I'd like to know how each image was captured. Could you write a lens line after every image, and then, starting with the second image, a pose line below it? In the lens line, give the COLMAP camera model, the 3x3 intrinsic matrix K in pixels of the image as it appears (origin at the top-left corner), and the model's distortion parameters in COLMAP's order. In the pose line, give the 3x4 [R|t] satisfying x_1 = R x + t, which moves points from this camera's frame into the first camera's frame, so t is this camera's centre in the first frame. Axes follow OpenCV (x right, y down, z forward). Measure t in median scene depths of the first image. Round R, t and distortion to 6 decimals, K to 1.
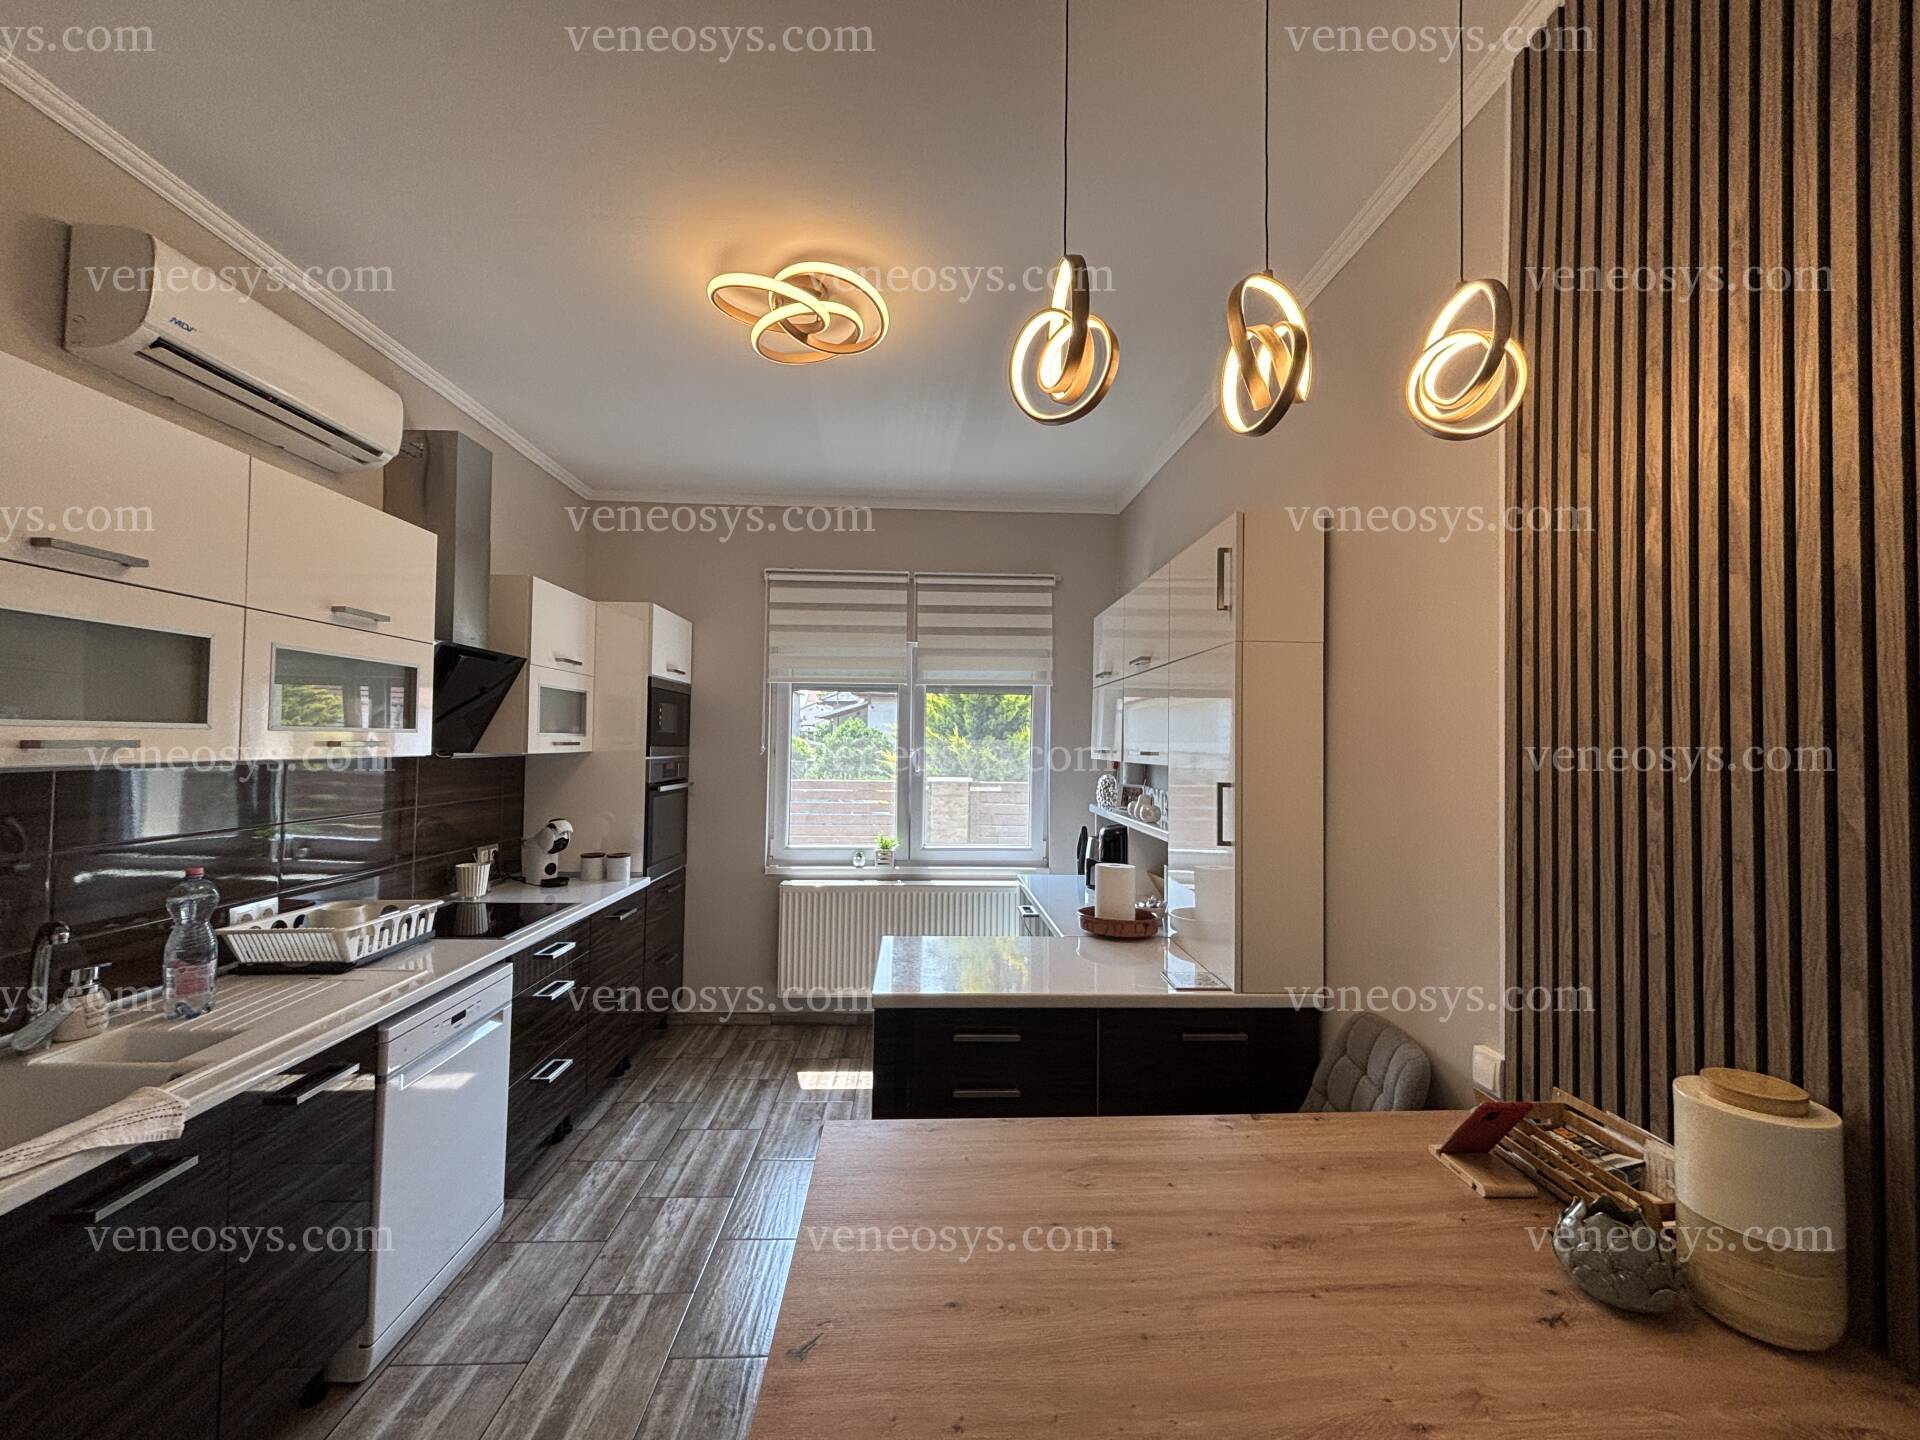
lens RADIAL K [[771.1, 0, 957.1], [0, 771.1, 717.5], [0, 0, 1]] dist [0.001274, -0.000323]
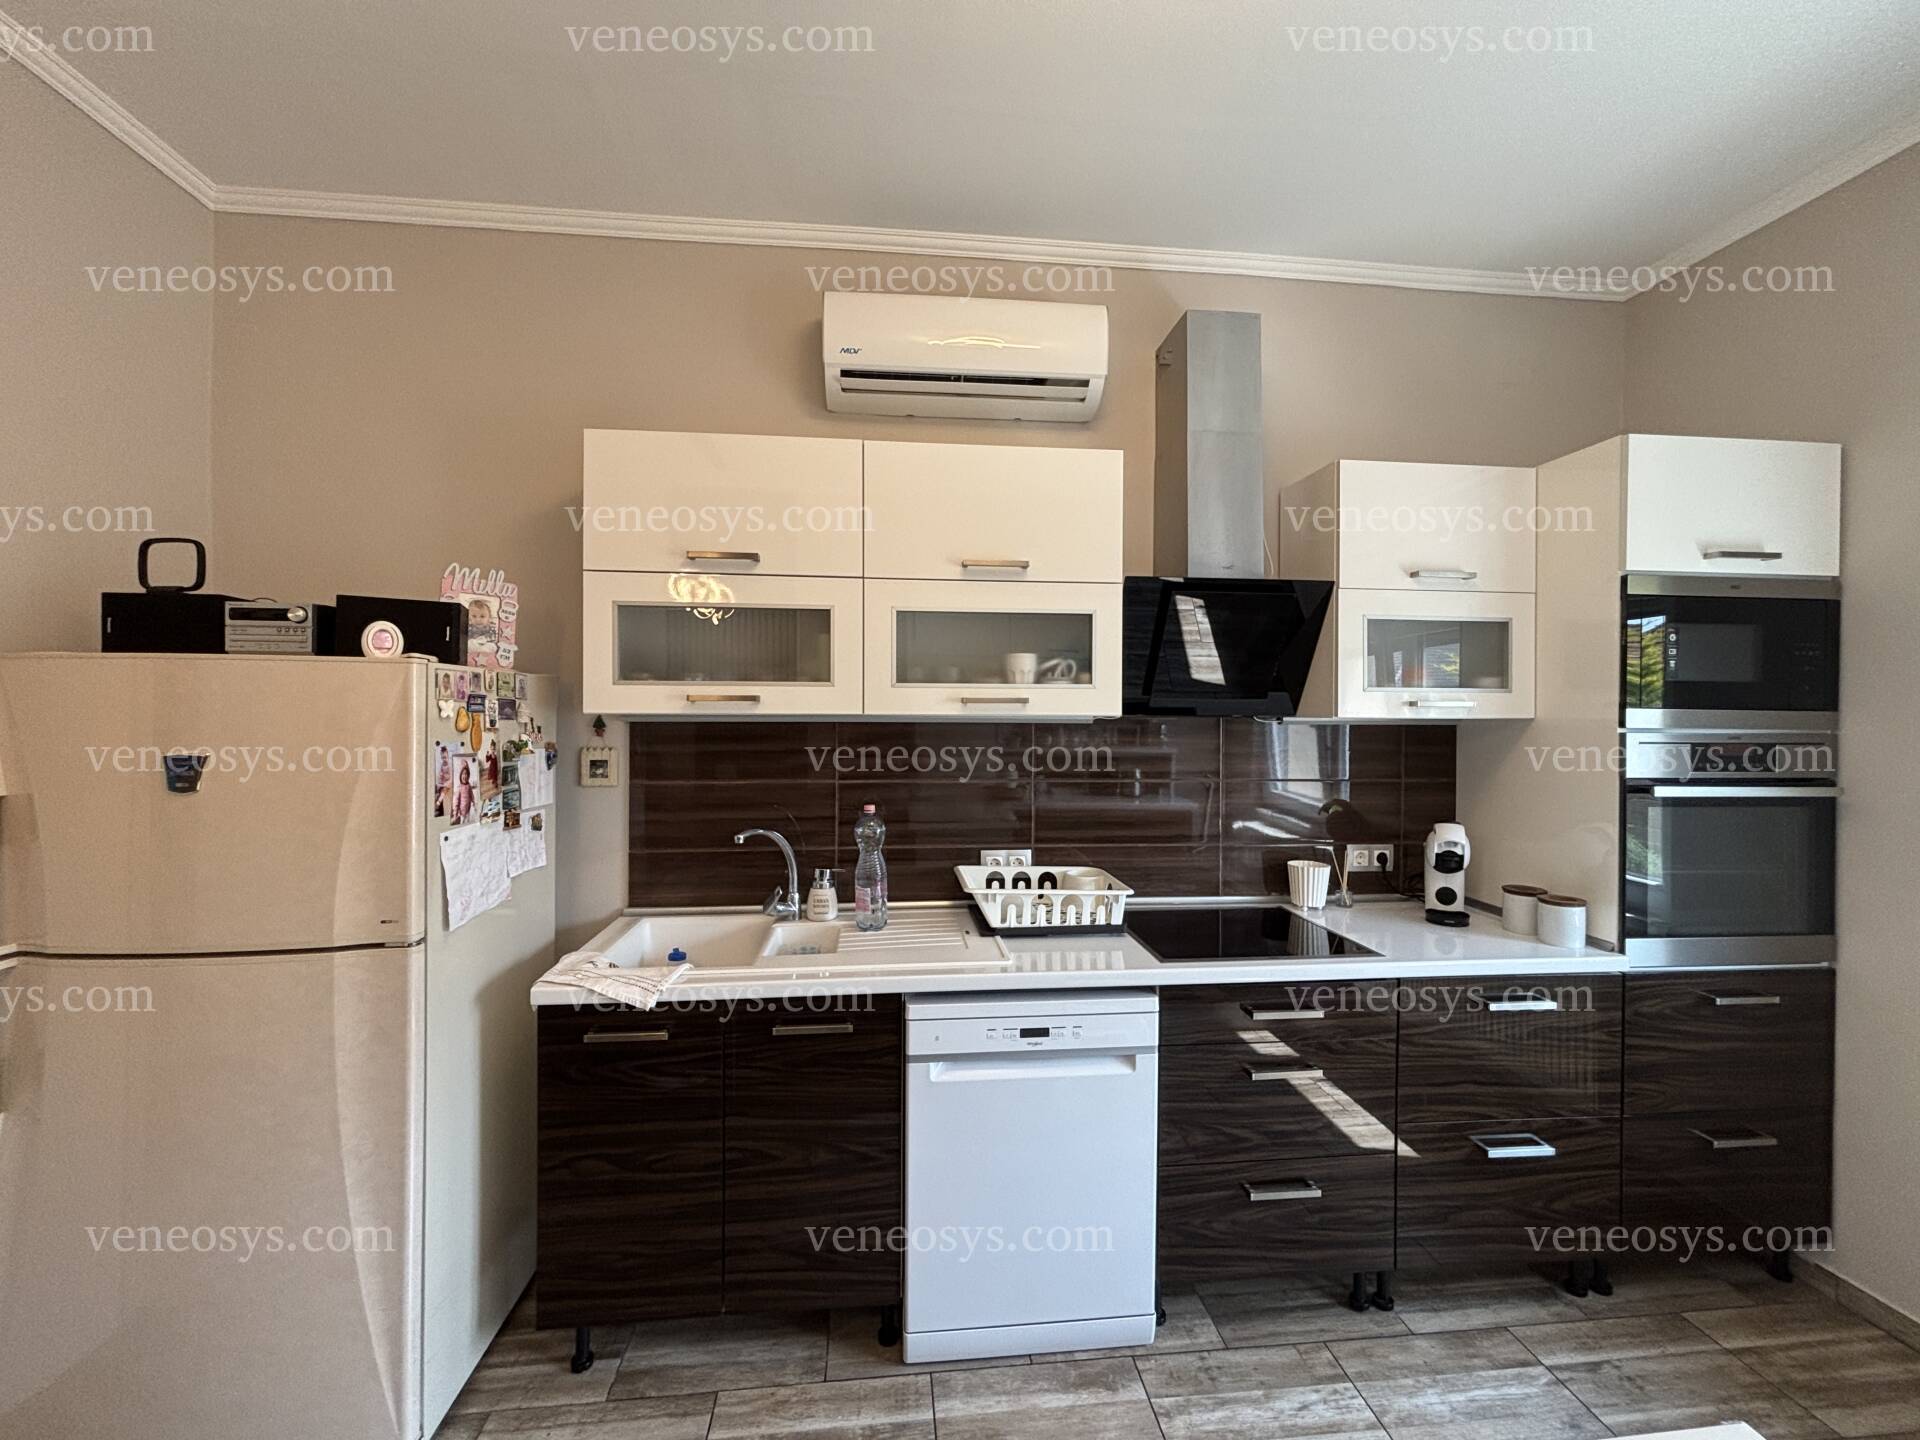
lens RADIAL K [[771.1, 0, 957.1], [0, 771.1, 717.5], [0, 0, 1]] dist [0.001274, -0.000323]
pose [[0.062904, -0.003841, -0.998012, 0.149293], [0.028286, 0.999598, -0.002064, 0.050026], [0.997619, -0.028100, 0.062988, 0.802004]]
